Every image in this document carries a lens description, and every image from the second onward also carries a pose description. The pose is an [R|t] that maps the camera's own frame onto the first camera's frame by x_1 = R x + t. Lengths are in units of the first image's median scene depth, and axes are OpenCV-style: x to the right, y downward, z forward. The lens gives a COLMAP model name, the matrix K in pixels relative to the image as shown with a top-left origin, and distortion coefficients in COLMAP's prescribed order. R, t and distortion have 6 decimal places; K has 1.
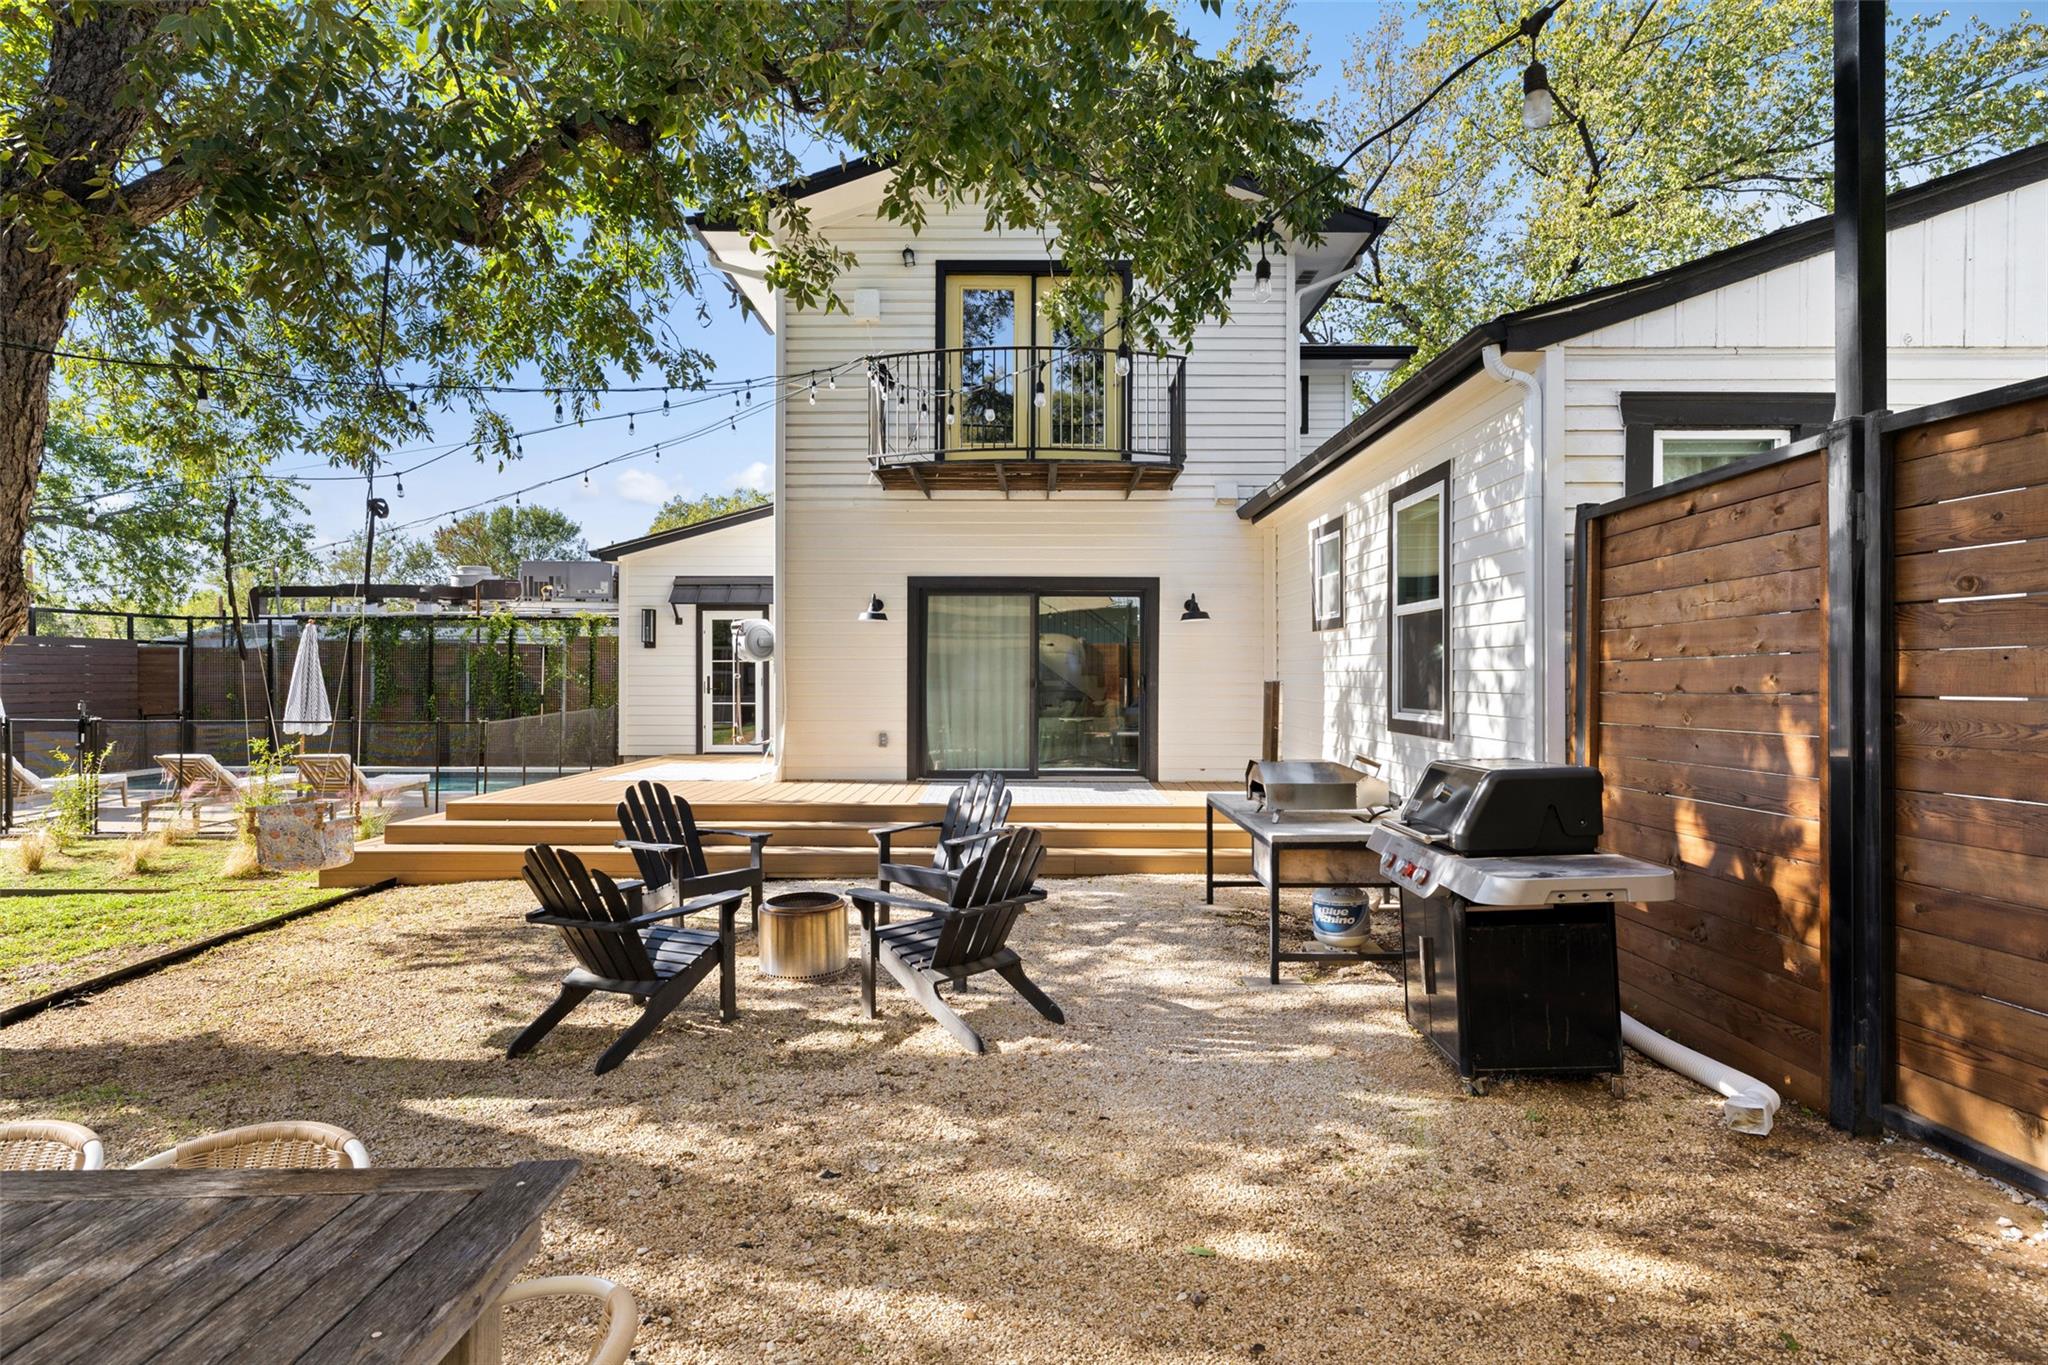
lens RADIAL K [[1070.3, 0, 1020.8], [0, 1070.3, 680.8], [0, 0, 1]] dist [0.002280, 0.000870]
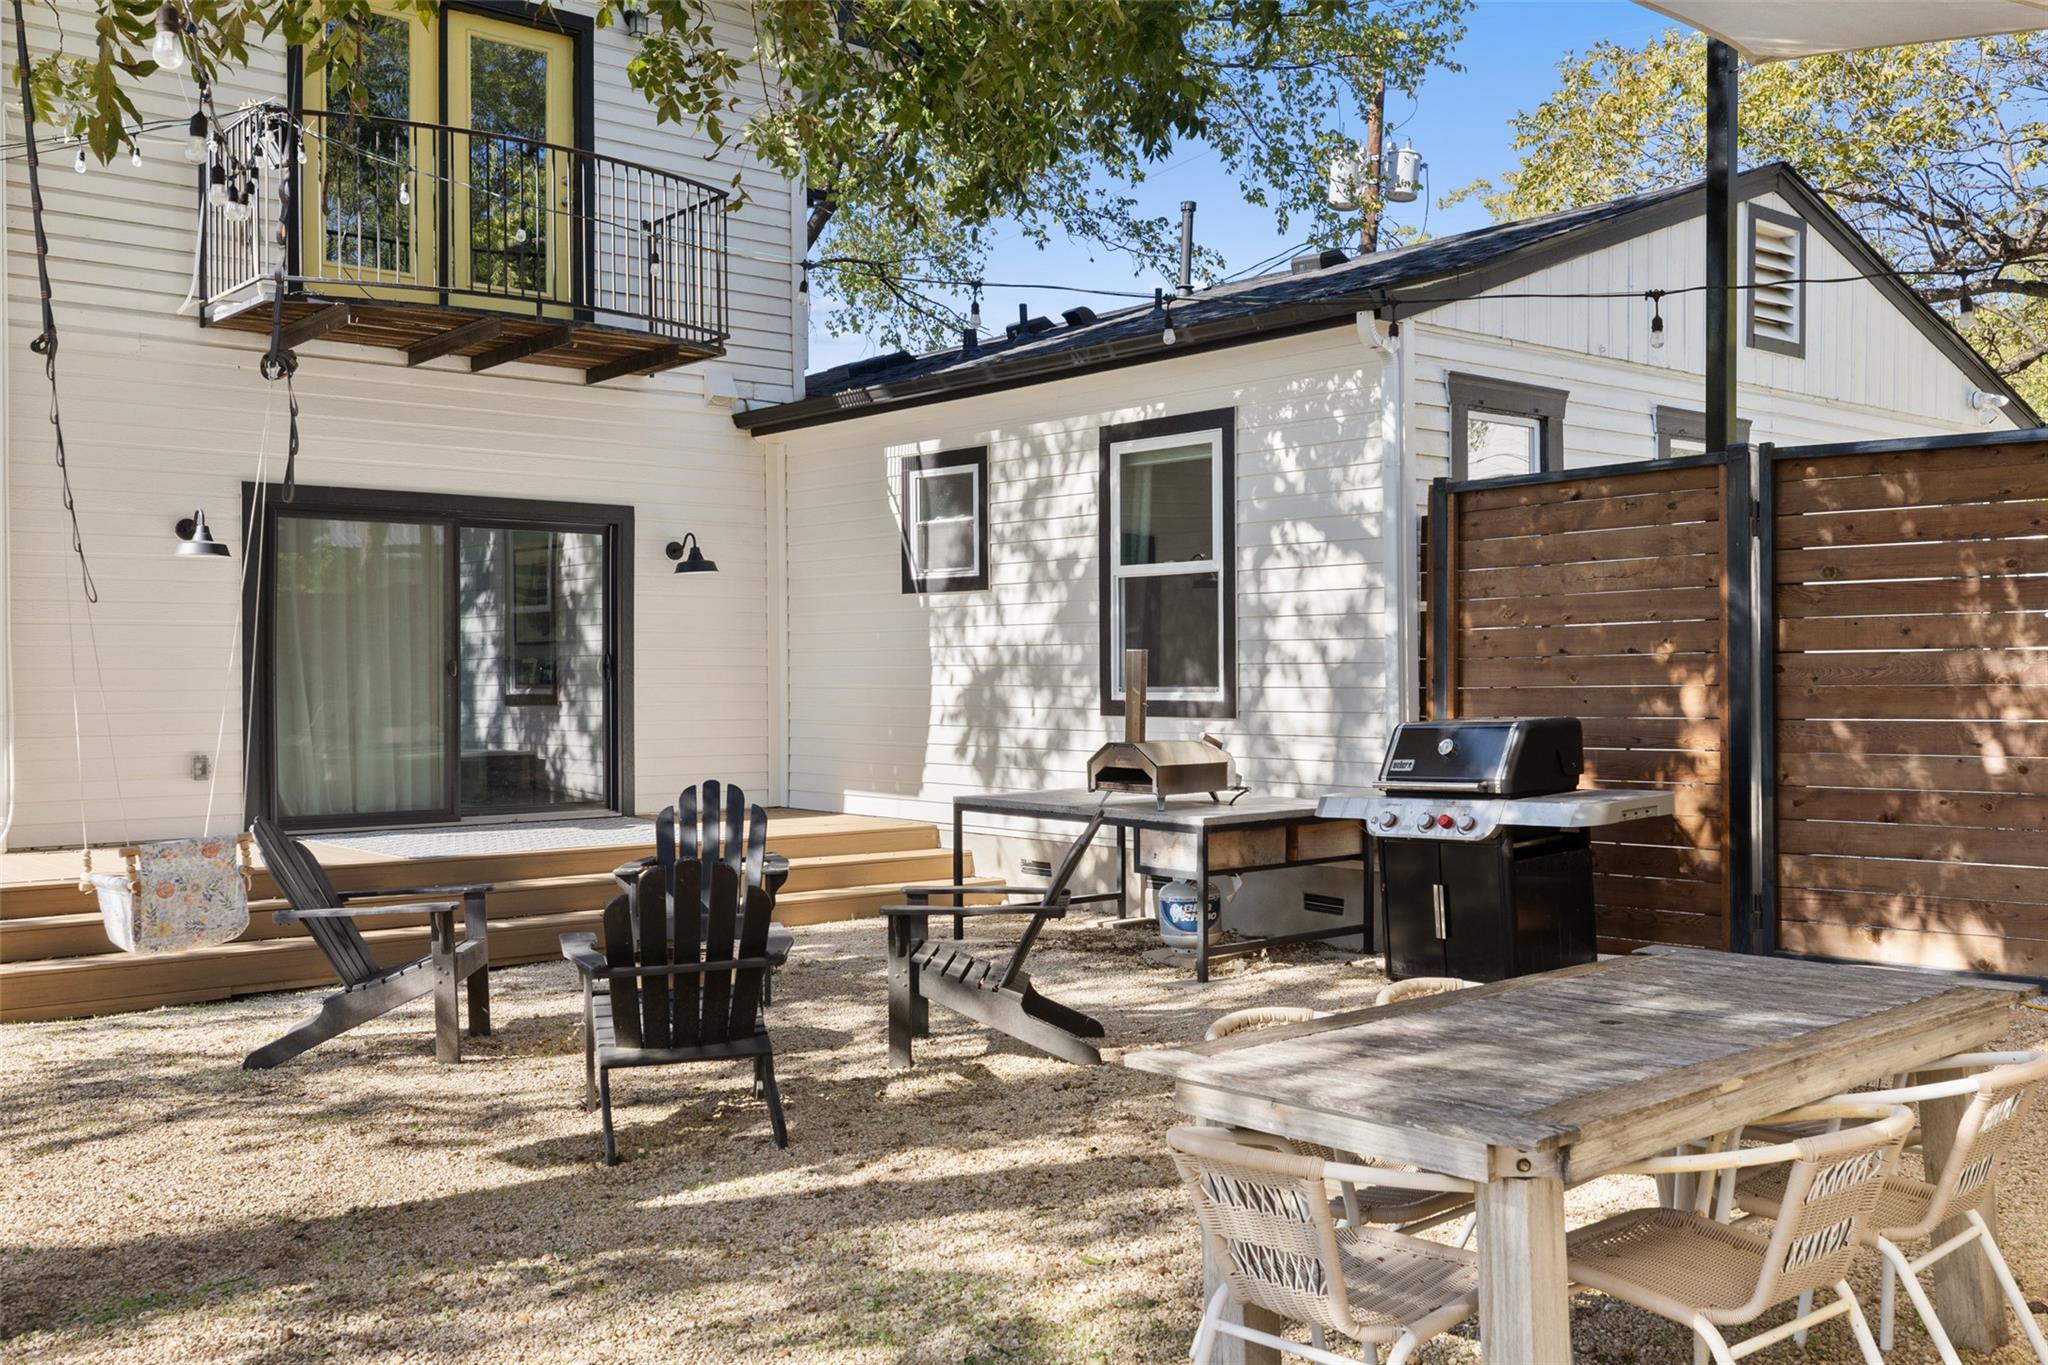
lens RADIAL K [[2023.2, 0, 1023.1], [0, 2023.2, 682.2], [0, 0, 1]] dist [0.016615, 0.000000]
pose [[0.737772, -0.006406, 0.675020, -0.913179], [0.009470, 0.999955, -0.000861, 0.025792], [-0.674984, 0.007027, 0.737799, -0.145145]]
